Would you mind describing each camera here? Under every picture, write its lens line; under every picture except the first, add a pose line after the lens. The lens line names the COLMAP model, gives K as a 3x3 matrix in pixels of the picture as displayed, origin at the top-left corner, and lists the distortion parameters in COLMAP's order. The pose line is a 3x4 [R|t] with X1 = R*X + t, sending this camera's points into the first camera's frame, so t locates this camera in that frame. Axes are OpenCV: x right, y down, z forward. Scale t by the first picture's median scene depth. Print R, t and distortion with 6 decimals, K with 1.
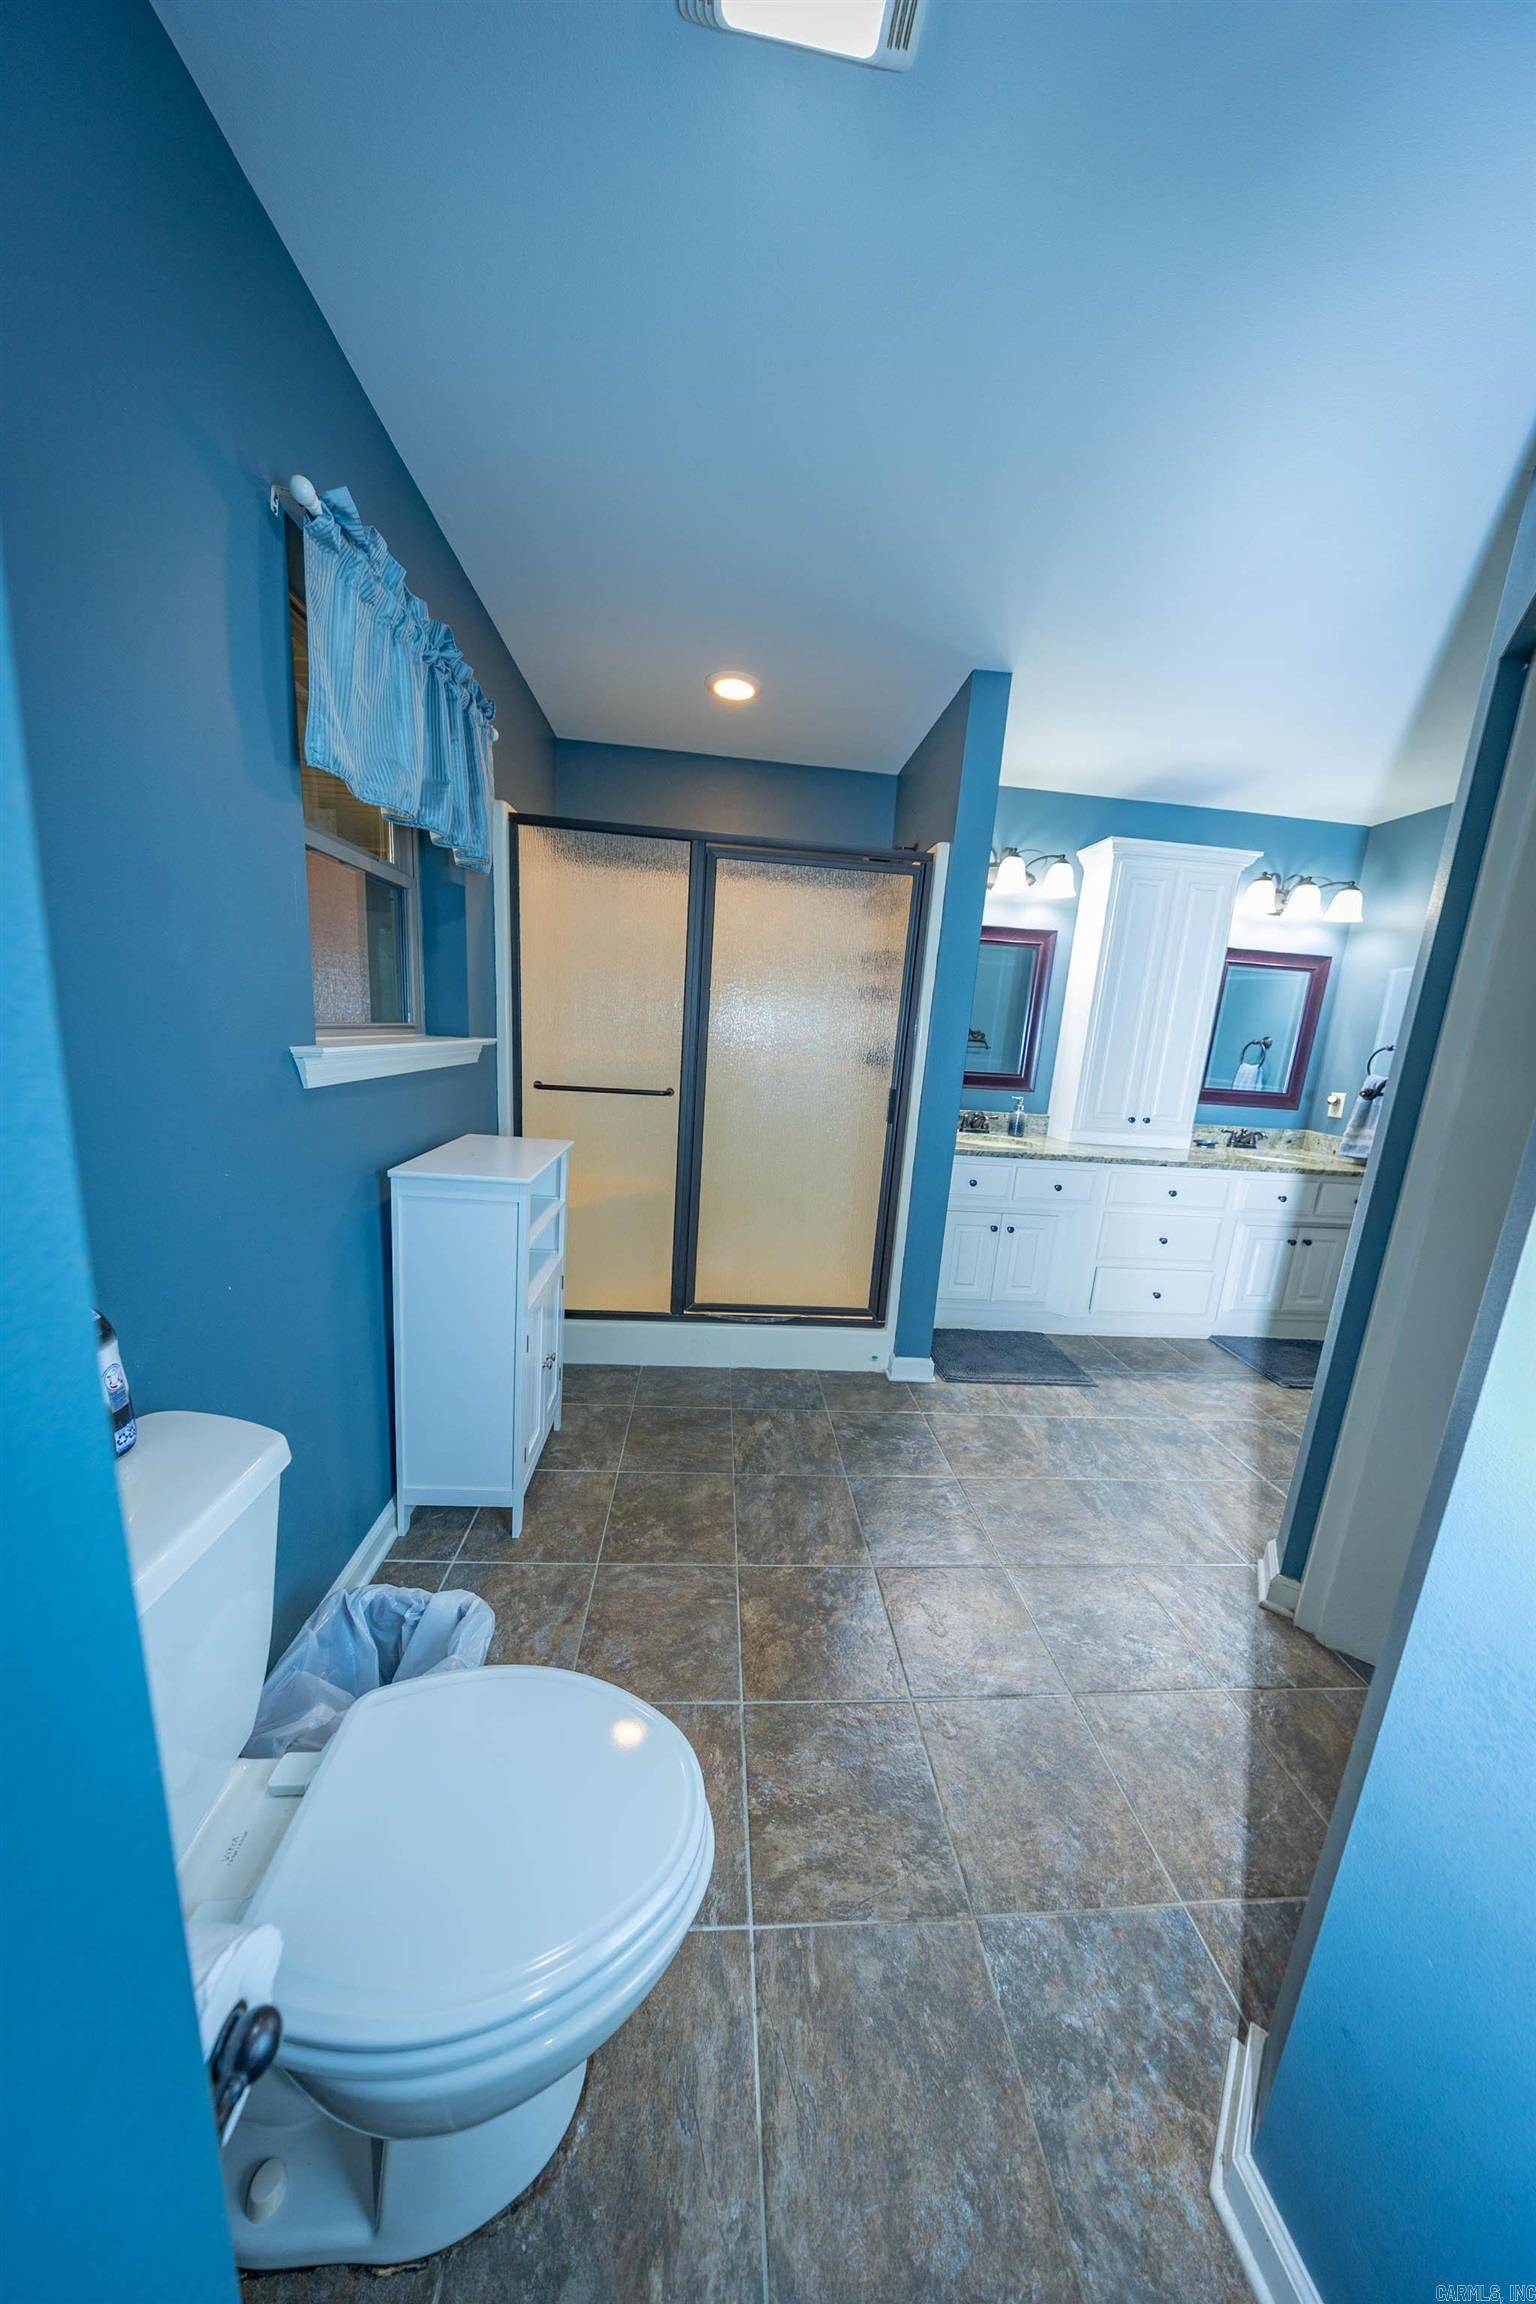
lens RADIAL K [[651.3, 0, 766.9], [0, 651.3, 1145.9], [0, 0, 1]] dist [0.000559, -0.004991]
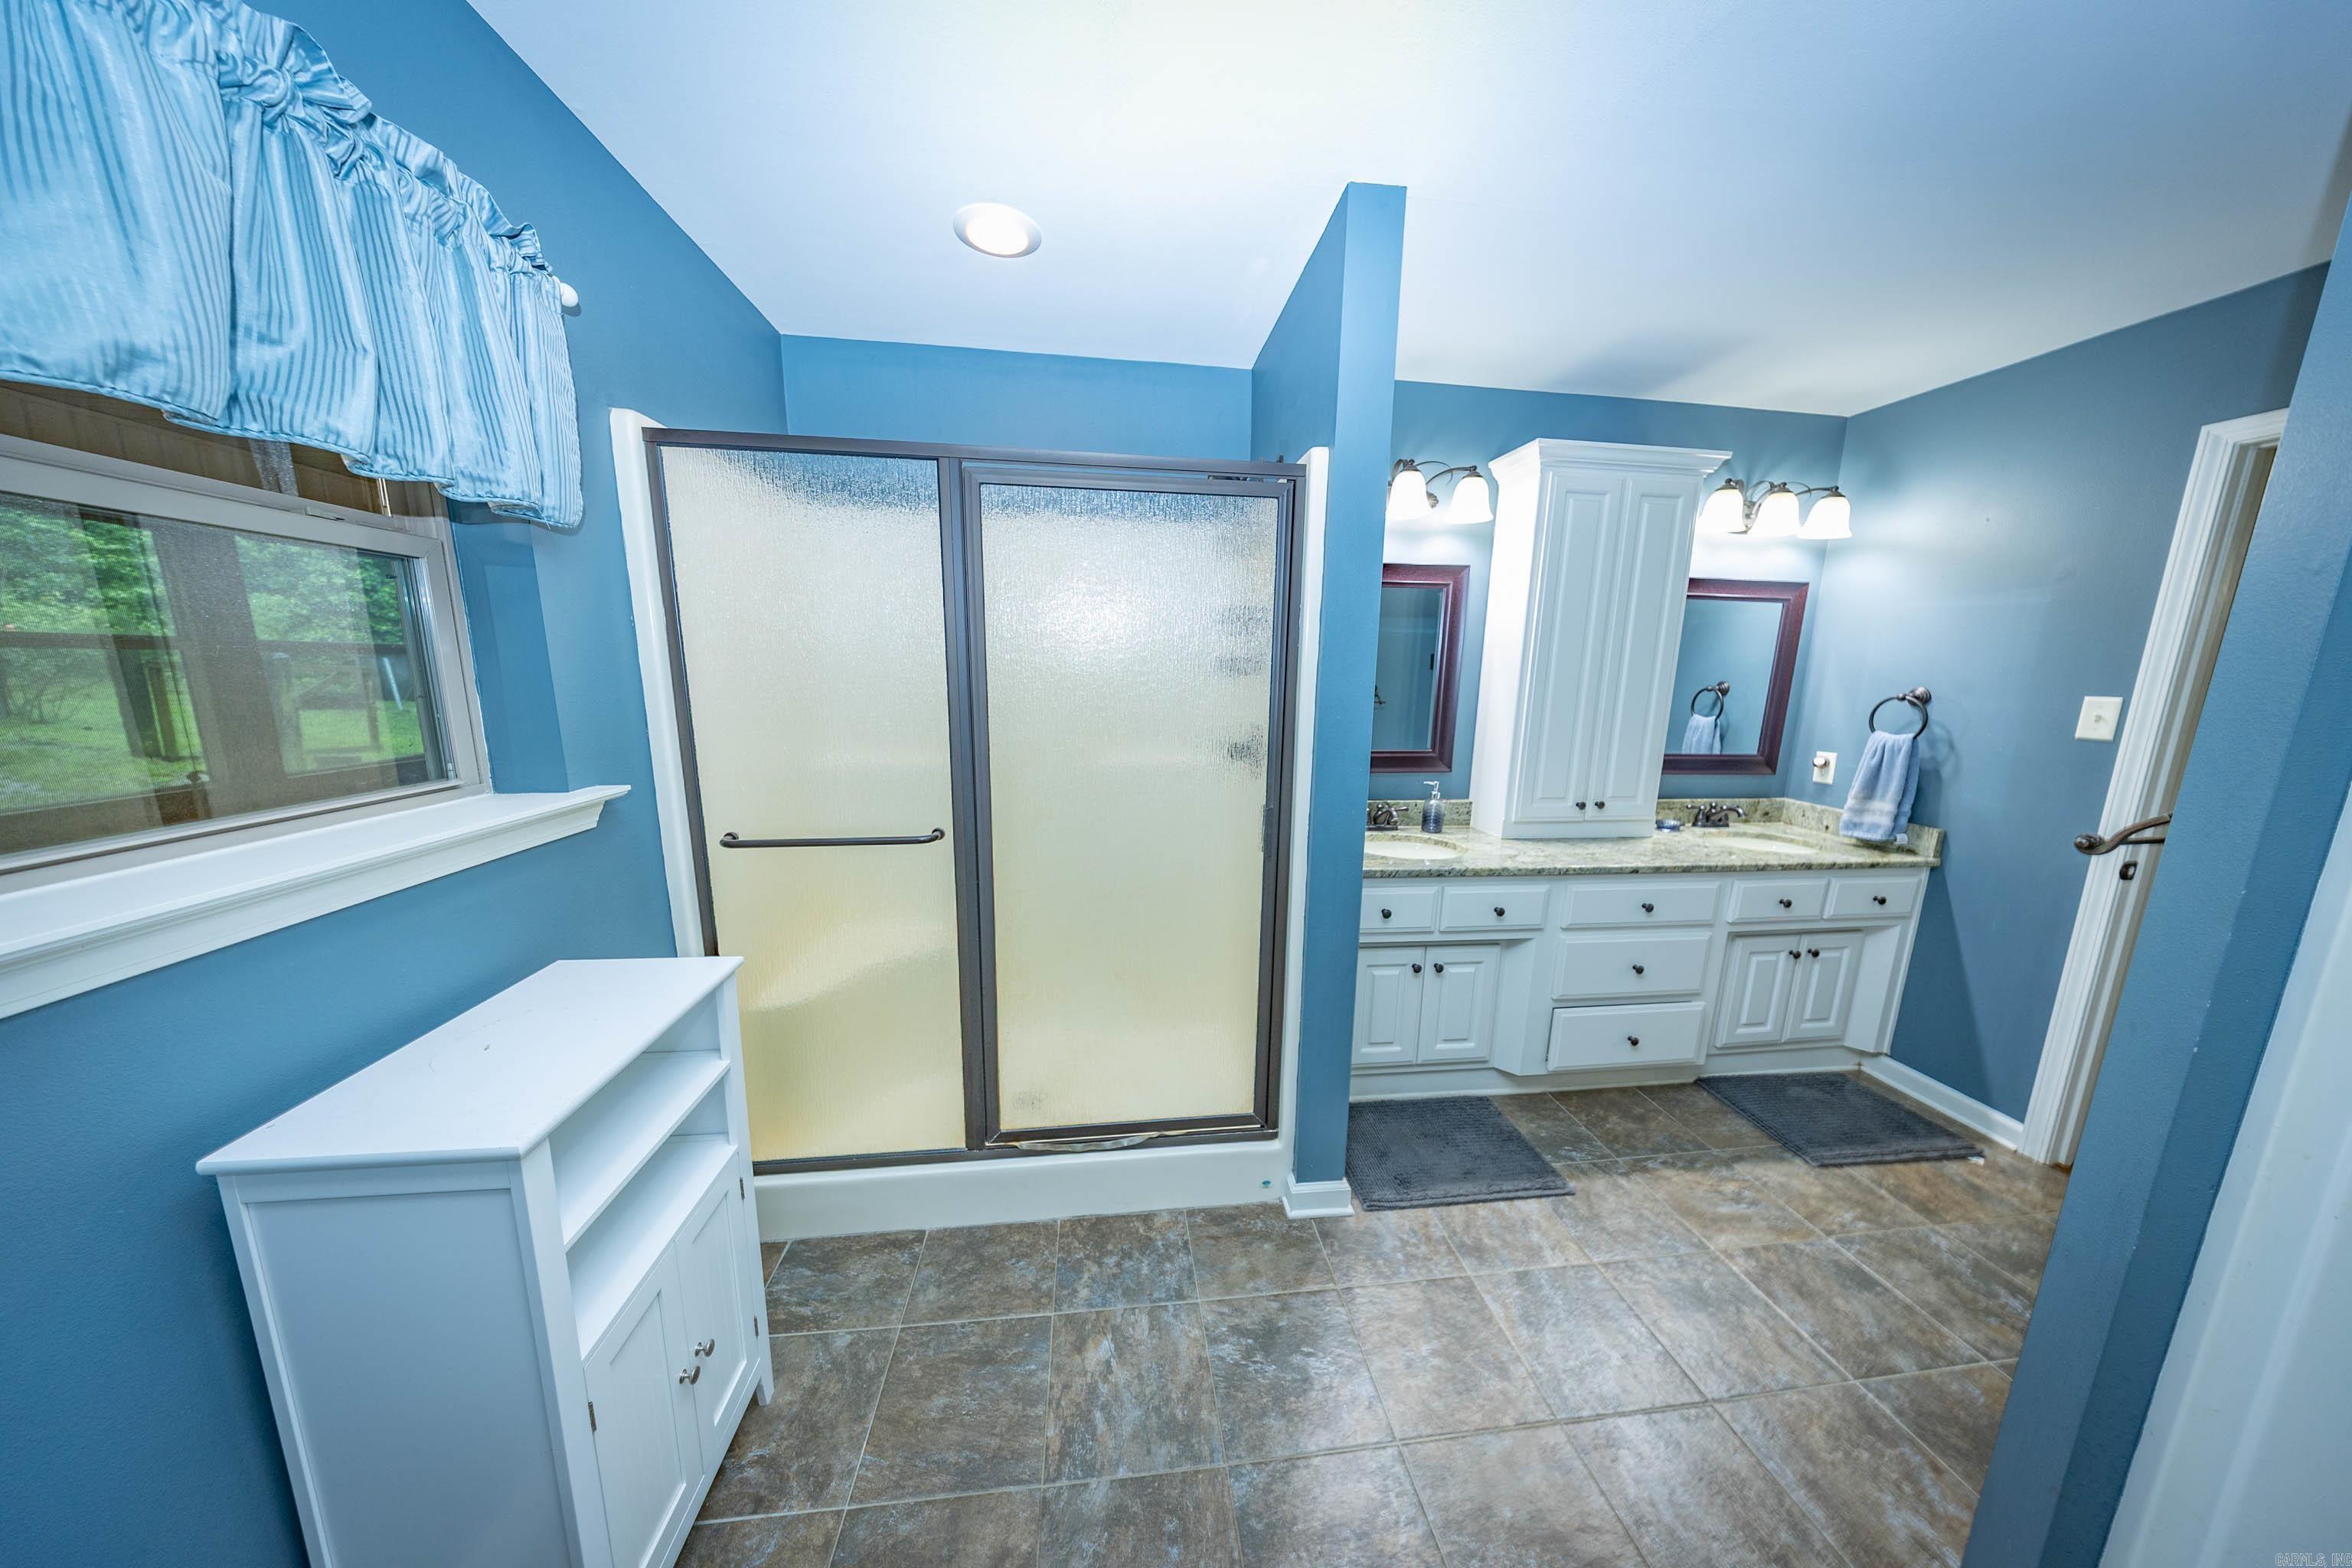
lens RADIAL K [[682.5, 0, 1177.2], [0, 682.5, 784.3], [0, 0, 1]] dist [-0.007593, 0.000042]
pose [[0.997433, -0.058193, 0.041731, 0.063029], [0.058659, 0.998228, -0.010037, -0.100930], [-0.041073, 0.012459, 0.999078, 0.256071]]
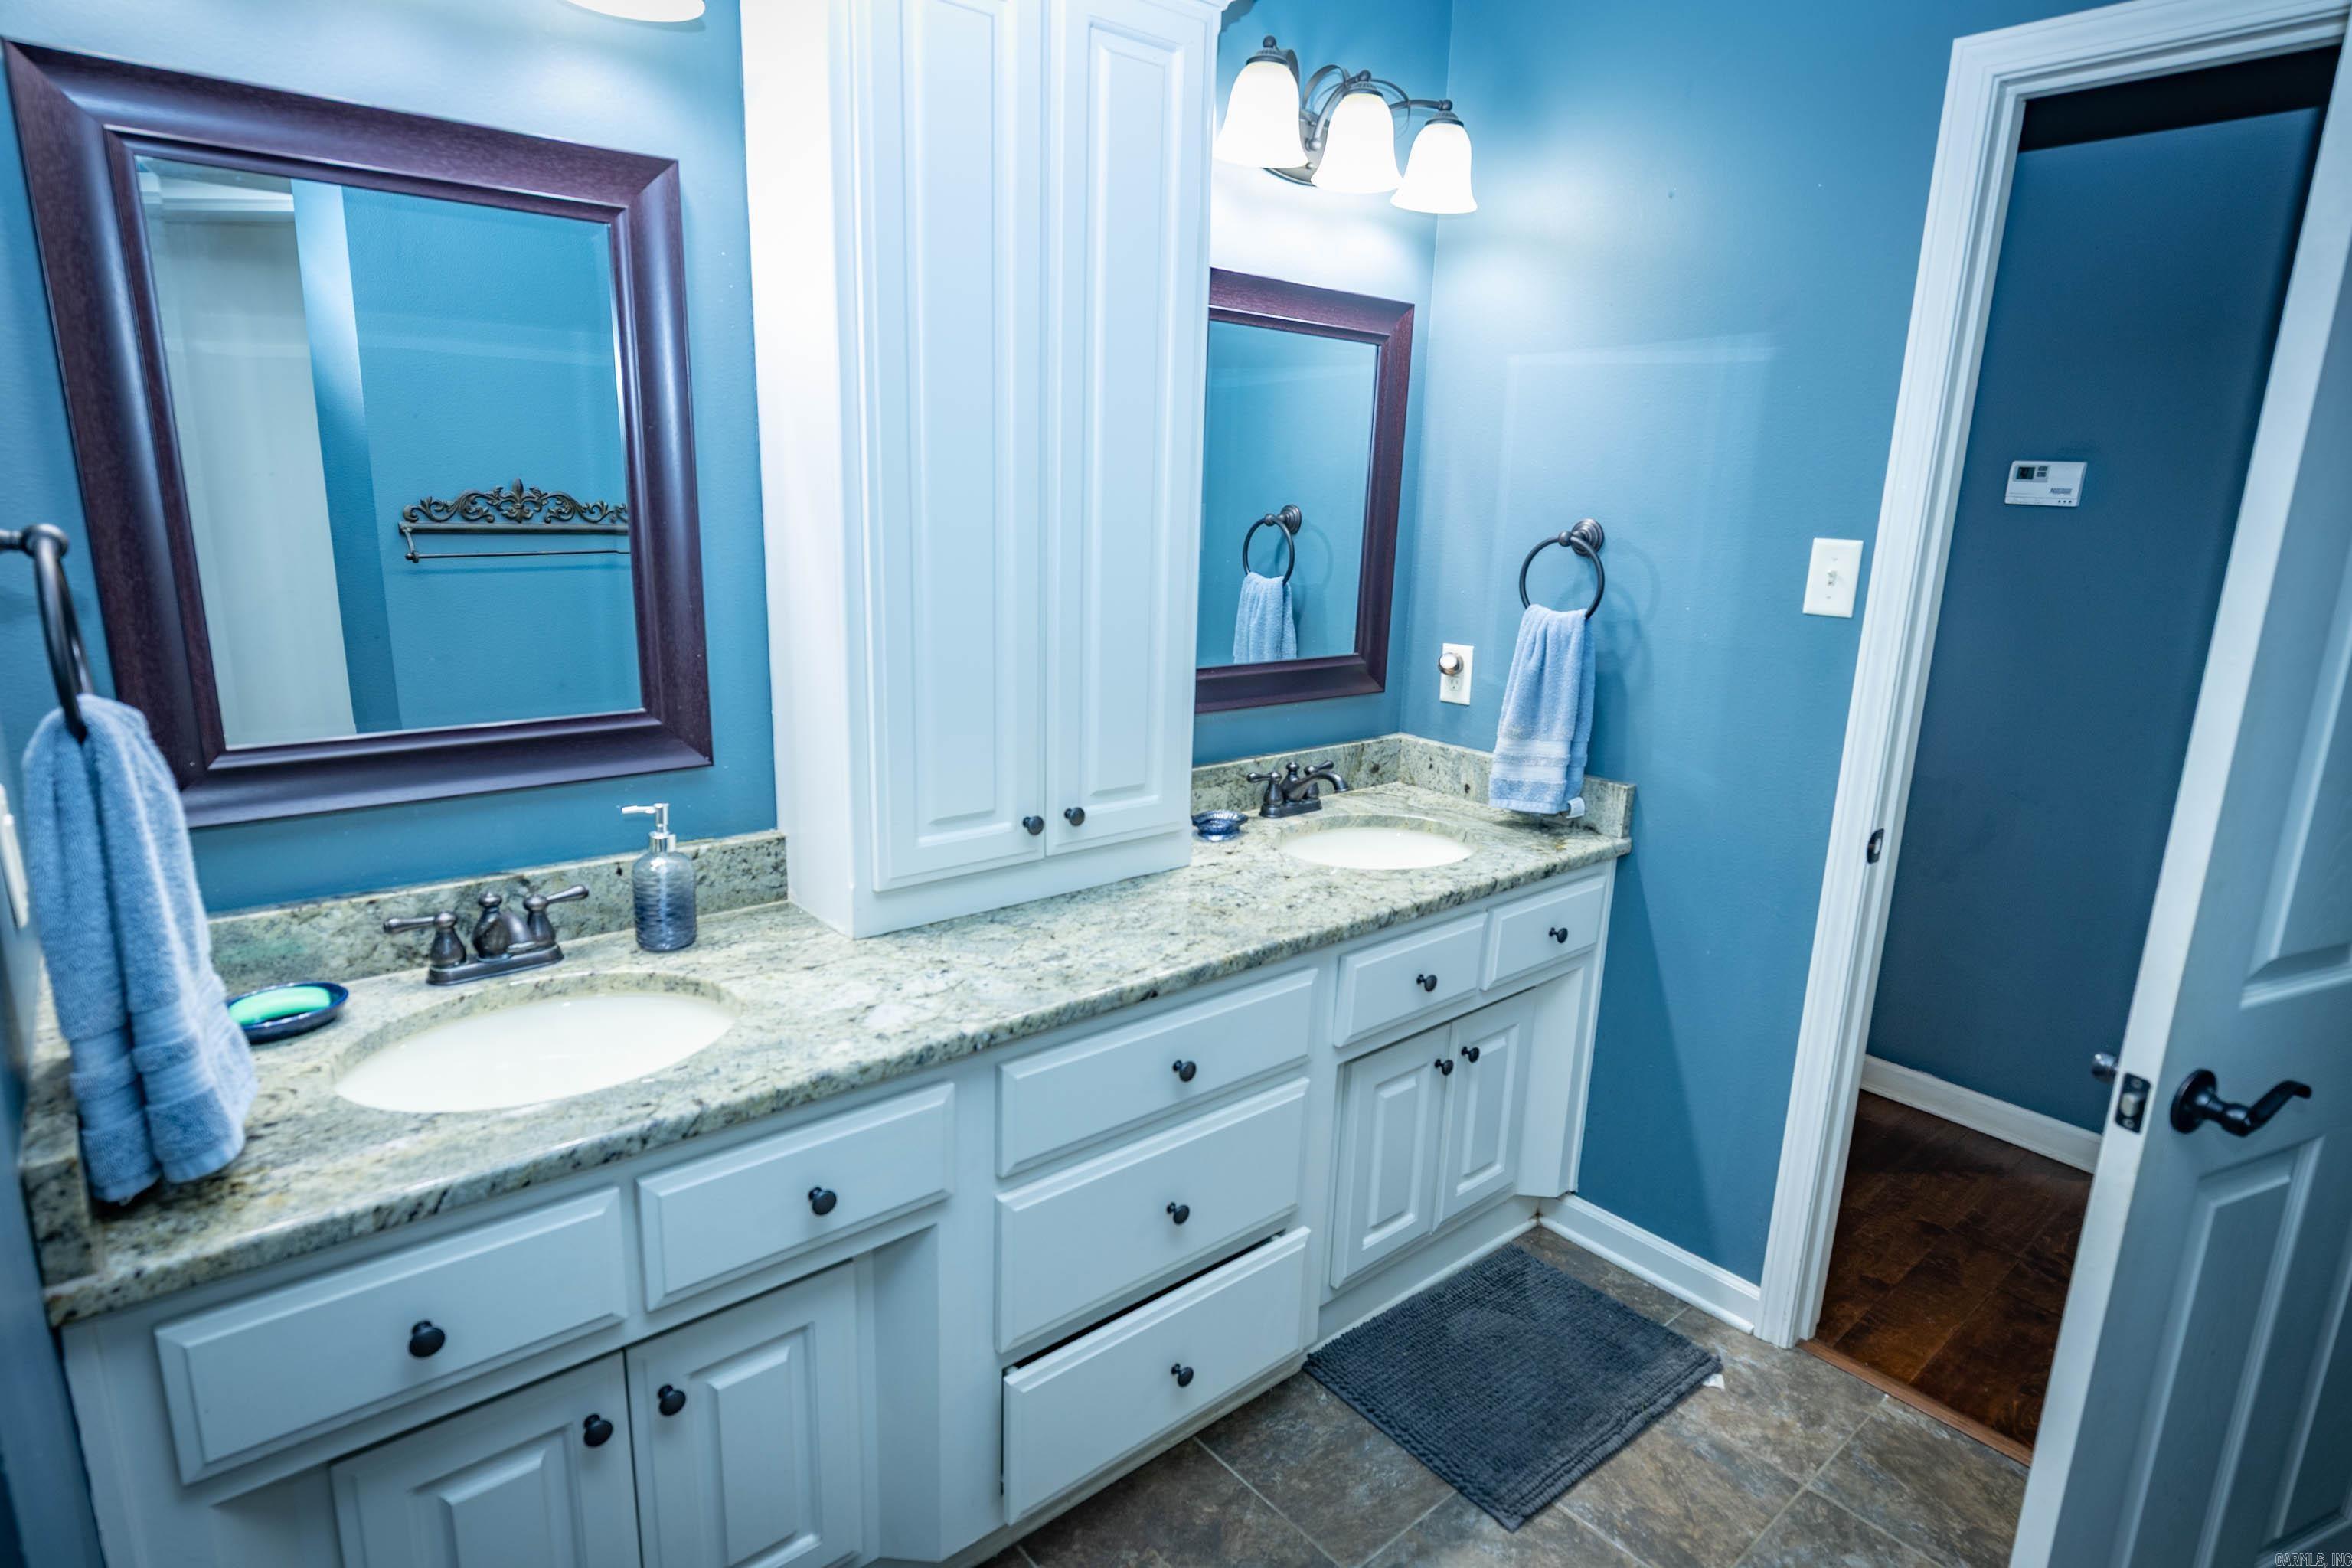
lens RADIAL K [[1268.6, 0, 1176.0], [0, 1268.6, 784.0], [0, 0, 1]] dist [-0.002366, 0.000158]
pose [[0.804482, -0.180960, 0.565741, 0.327475], [0.133701, 0.983187, 0.124364, -0.148341], [-0.578734, -0.024409, 0.815151, 0.553853]]
